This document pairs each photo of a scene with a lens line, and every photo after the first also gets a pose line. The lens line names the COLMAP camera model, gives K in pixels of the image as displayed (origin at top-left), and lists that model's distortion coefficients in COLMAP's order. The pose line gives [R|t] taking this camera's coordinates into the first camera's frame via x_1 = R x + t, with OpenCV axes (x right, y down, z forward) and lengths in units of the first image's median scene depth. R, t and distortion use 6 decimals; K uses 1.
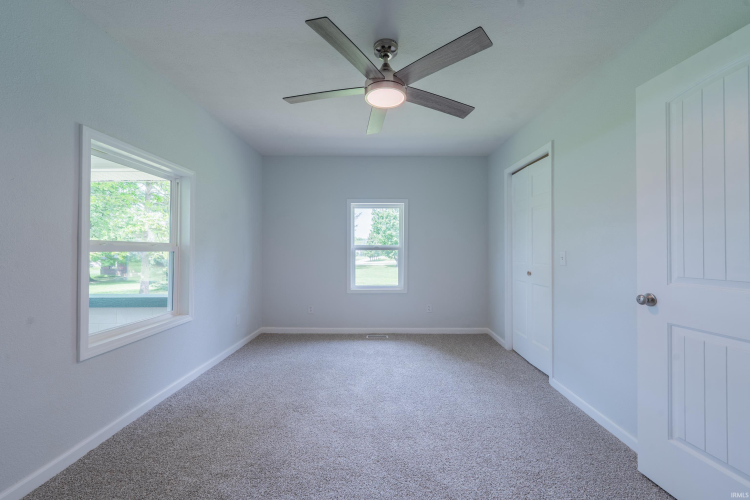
lens RADIAL K [[302.2, 0, 375.0], [0, 302.2, 250.0], [0, 0, 1]] dist [-0.001115, -0.000520]
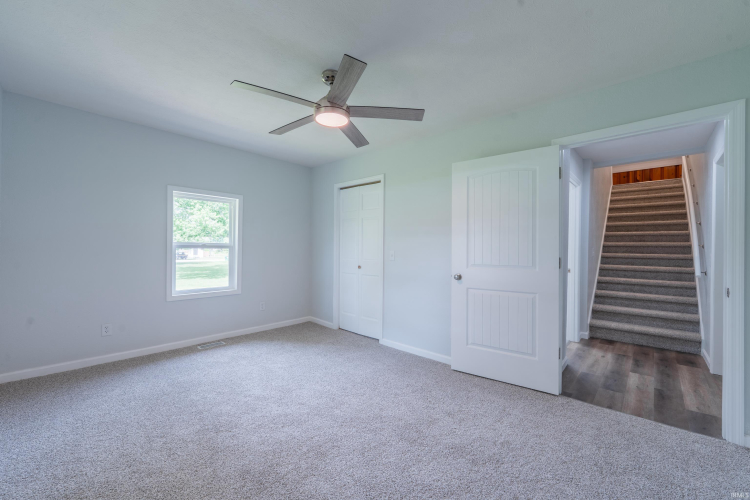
lens RADIAL K [[302.2, 0, 375.0], [0, 302.2, 250.0], [0, 0, 1]] dist [-0.001115, -0.000520]
pose [[0.672400, 0.002942, 0.740183, -0.443550], [-0.008860, 0.999952, 0.004074, -0.004517], [-0.740135, -0.009297, 0.672394, 0.053956]]
